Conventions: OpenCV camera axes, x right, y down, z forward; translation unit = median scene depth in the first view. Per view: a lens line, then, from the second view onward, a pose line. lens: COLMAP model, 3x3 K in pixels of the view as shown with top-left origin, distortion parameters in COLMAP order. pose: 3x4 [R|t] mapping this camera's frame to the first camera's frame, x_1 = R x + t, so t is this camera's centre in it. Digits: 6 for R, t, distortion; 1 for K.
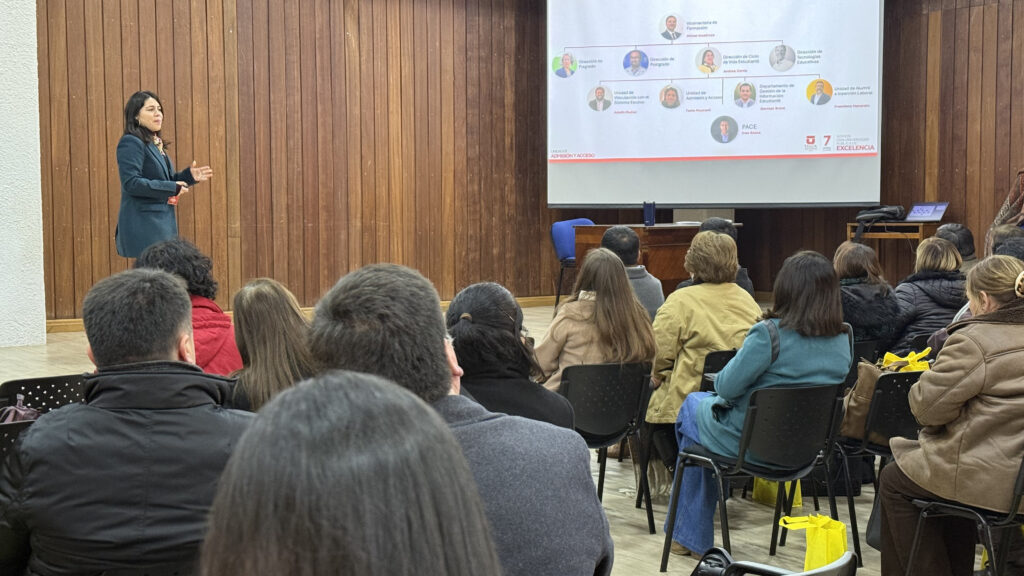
lens RADIAL K [[1407.6, 0, 503.9], [0, 1407.6, 296.9], [0, 0, 1]] dist [0.110109, 0.000000]
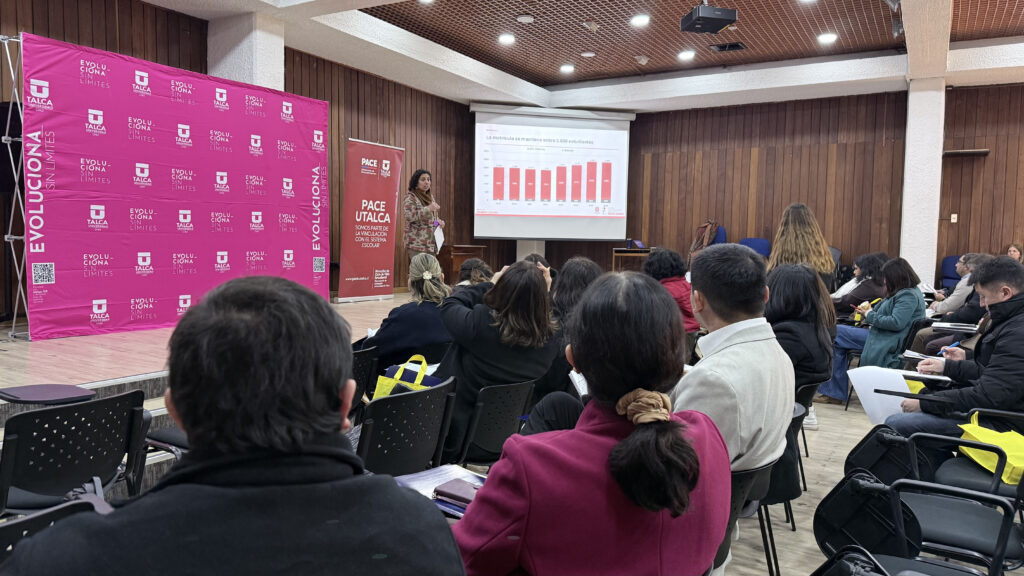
lens RADIAL K [[719.8, 0, 495.6], [0, 719.8, 294.3], [0, 0, 1]] dist [0.062768, -0.082514]
pose [[0.916929, -0.008745, 0.398955, -0.359180], [0.005684, 0.999945, 0.008855, 0.006183], [-0.399011, -0.005852, 0.916928, 0.071735]]
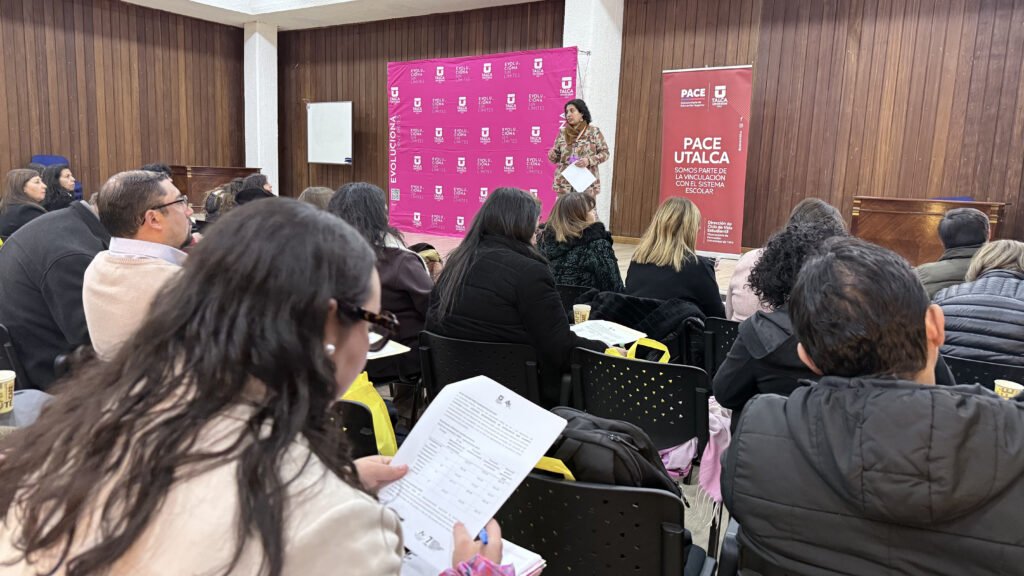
lens RADIAL K [[719.8, 0, 506.7], [0, 719.8, 287.8], [0, 0, 1]] dist [0.062768, -0.082514]
pose [[0.335786, 0.159695, -0.928302, 0.445549], [-0.103616, 0.985805, 0.132107, -0.023655], [0.936222, 0.051827, 0.347567, 0.466056]]
